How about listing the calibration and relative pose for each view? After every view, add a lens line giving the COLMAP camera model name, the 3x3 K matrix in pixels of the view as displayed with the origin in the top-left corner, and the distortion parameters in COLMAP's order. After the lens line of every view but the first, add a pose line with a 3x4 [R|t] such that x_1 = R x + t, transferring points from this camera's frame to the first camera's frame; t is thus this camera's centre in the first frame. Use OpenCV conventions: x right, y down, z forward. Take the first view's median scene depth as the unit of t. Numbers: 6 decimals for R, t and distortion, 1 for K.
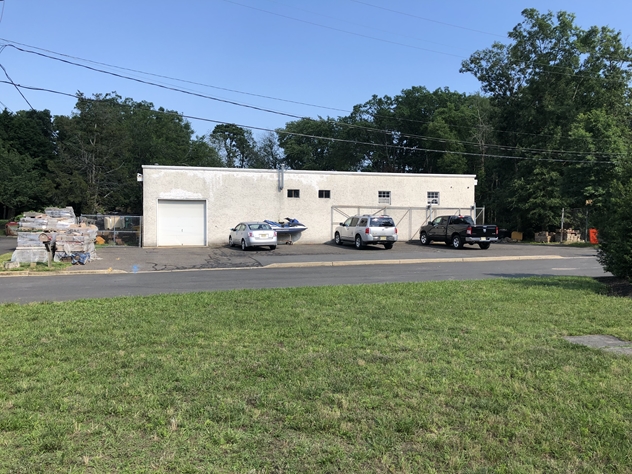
lens RADIAL K [[506.5, 0, 316.0], [0, 506.5, 237.0], [0, 0, 1]] dist [0.005814, -0.002360]
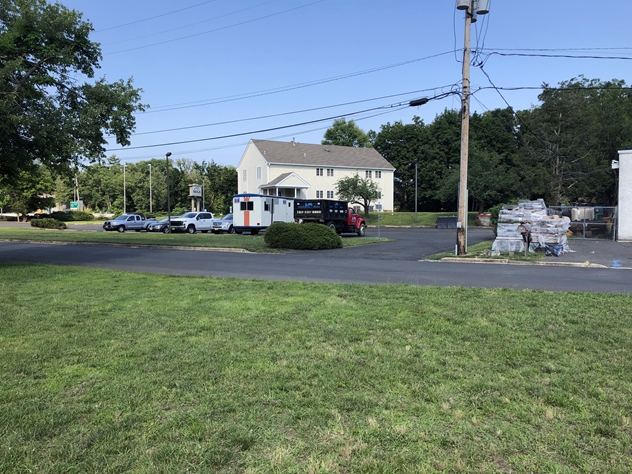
lens RADIAL K [[507.5, 0, 316.0], [0, 507.5, 237.0], [0, 0, 1]] dist [0.009921, -0.000852]
pose [[0.667707, 0.026616, -0.743949, -0.017217], [-0.013494, 0.999629, 0.023652, -0.000550], [0.744302, -0.005753, 0.667818, -0.015746]]
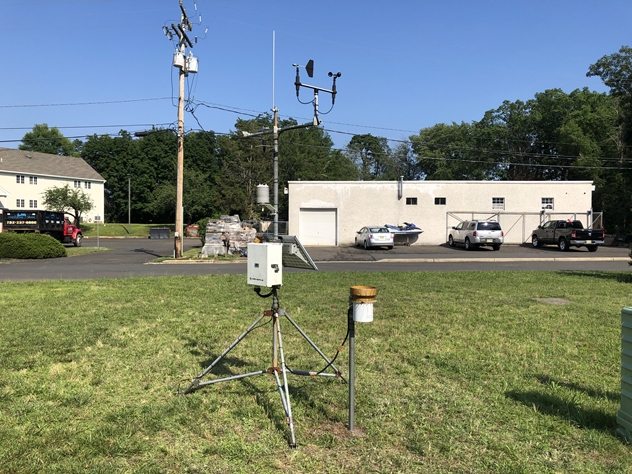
lens RADIAL K [[508.9, 0, 304.7], [0, 508.9, 235.3], [0, 0, 1]] dist [-0.001901, -0.006786]
pose [[0.956337, 0.006098, -0.292203, 0.057187], [-0.009192, 0.999915, -0.009216, 0.003873], [0.292122, 0.011500, 0.956312, -0.166656]]
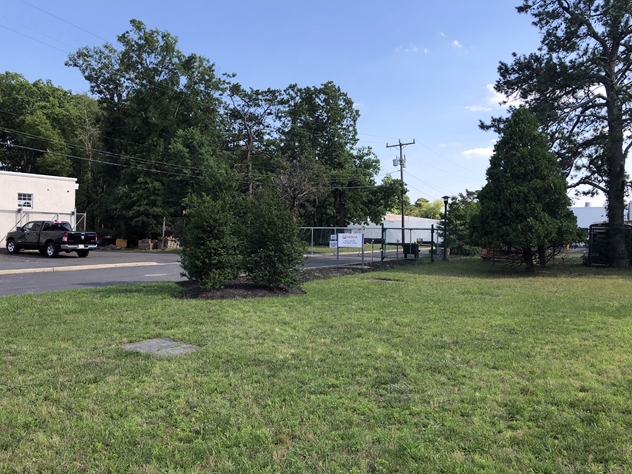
lens RADIAL K [[507.5, 0, 316.0], [0, 507.5, 237.0], [0, 0, 1]] dist [0.009921, -0.000852]
pose [[0.750047, 0.007482, 0.661342, 0.025317], [0.001779, 0.999910, -0.013330, -0.000370], [-0.661382, 0.011175, 0.749966, -0.001041]]
